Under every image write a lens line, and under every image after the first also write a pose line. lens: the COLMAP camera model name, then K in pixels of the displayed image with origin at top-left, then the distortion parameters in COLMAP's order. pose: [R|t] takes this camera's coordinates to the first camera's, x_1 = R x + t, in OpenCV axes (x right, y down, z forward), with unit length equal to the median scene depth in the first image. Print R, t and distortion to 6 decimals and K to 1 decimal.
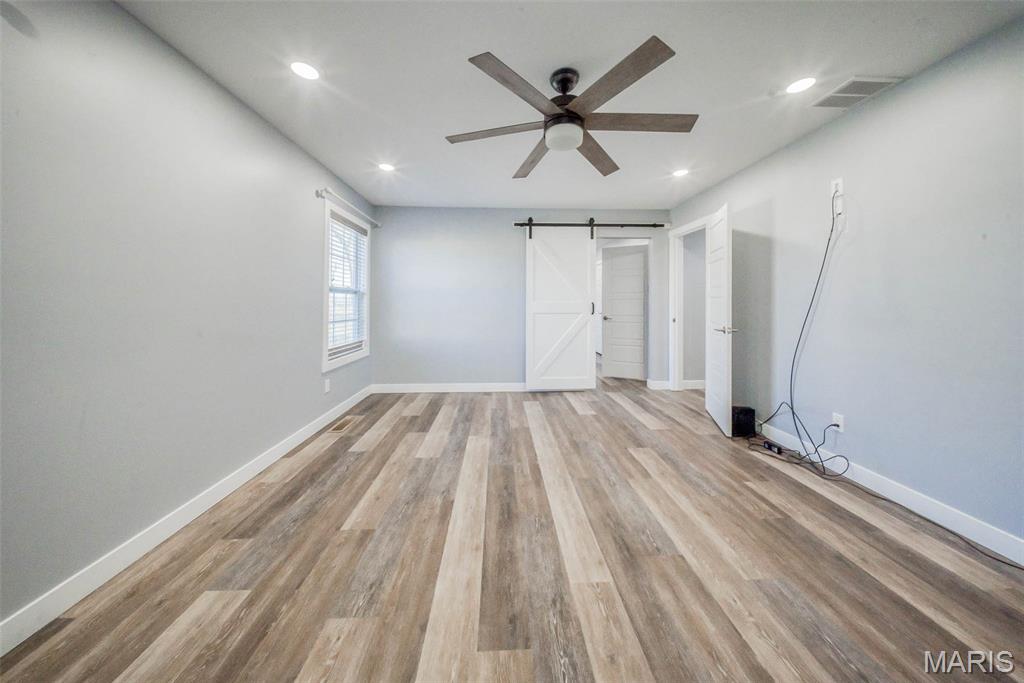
lens RADIAL K [[311.6, 0, 514.0], [0, 311.6, 302.6], [0, 0, 1]] dist [0.000188, -0.000068]
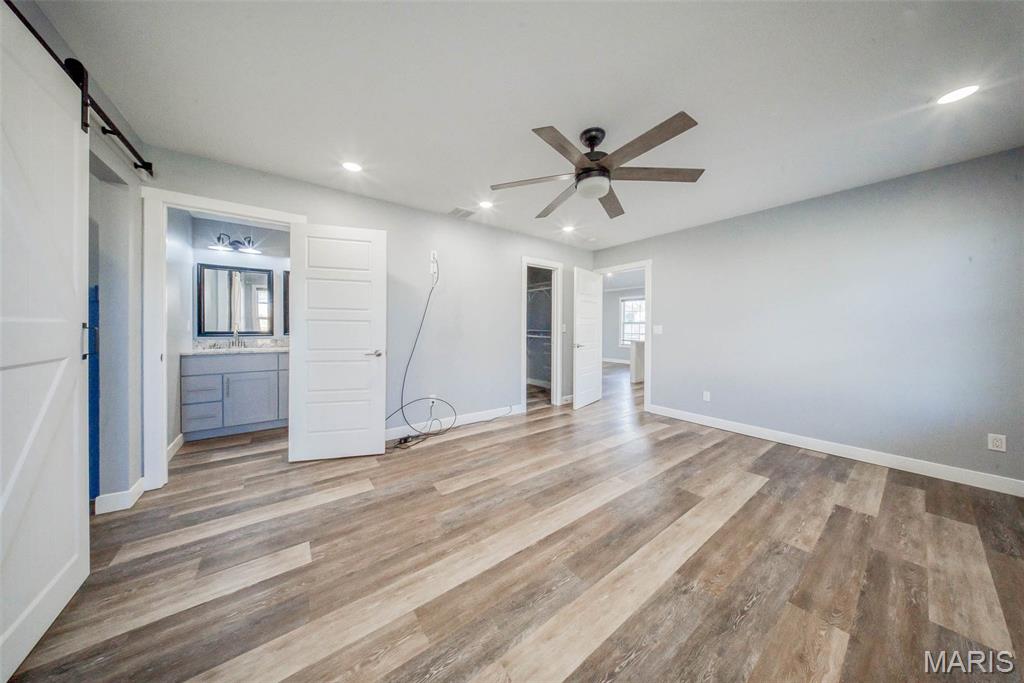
lens RADIAL K [[309.8, 0, 511.9], [0, 309.8, 328.7], [0, 0, 1]] dist [-0.011643, -0.000072]
pose [[-0.555887, -0.006038, 0.831236, -0.480938], [-0.002659, 0.999981, 0.005485, 0.003738], [-0.831254, 0.000839, -0.555893, 1.411608]]
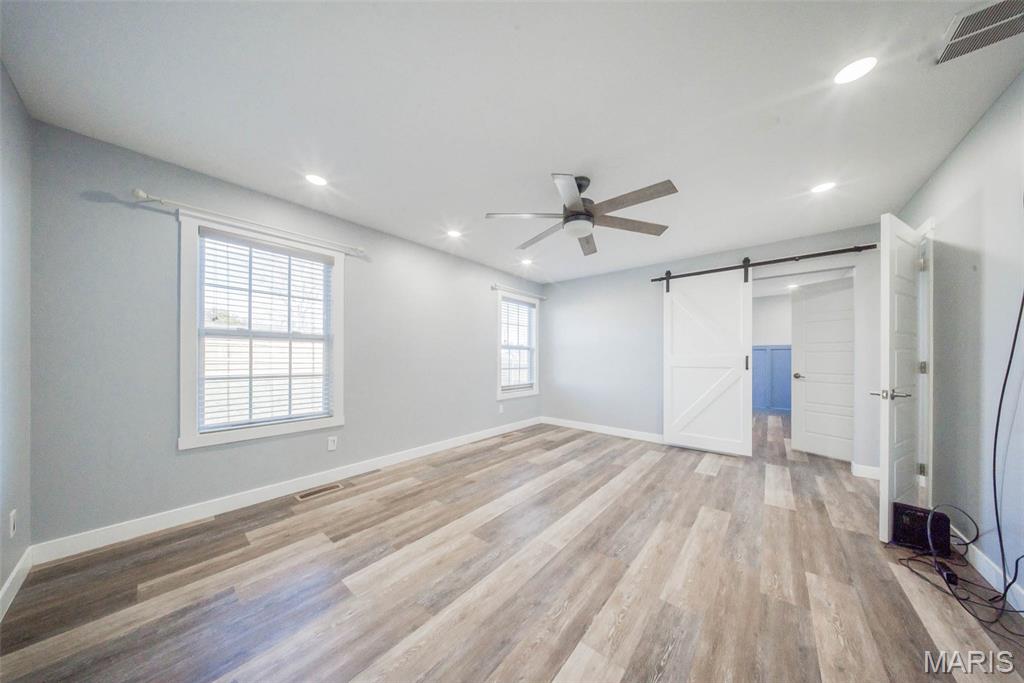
lens RADIAL K [[305.8, 0, 518.2], [0, 305.8, 357.1], [0, 0, 1]] dist [-0.000252, -0.000026]
pose [[0.739211, 0.000601, -0.673474, 0.623176], [-0.001981, 0.999997, -0.001283, 0.011164], [0.673471, 0.002282, 0.739210, -0.091961]]
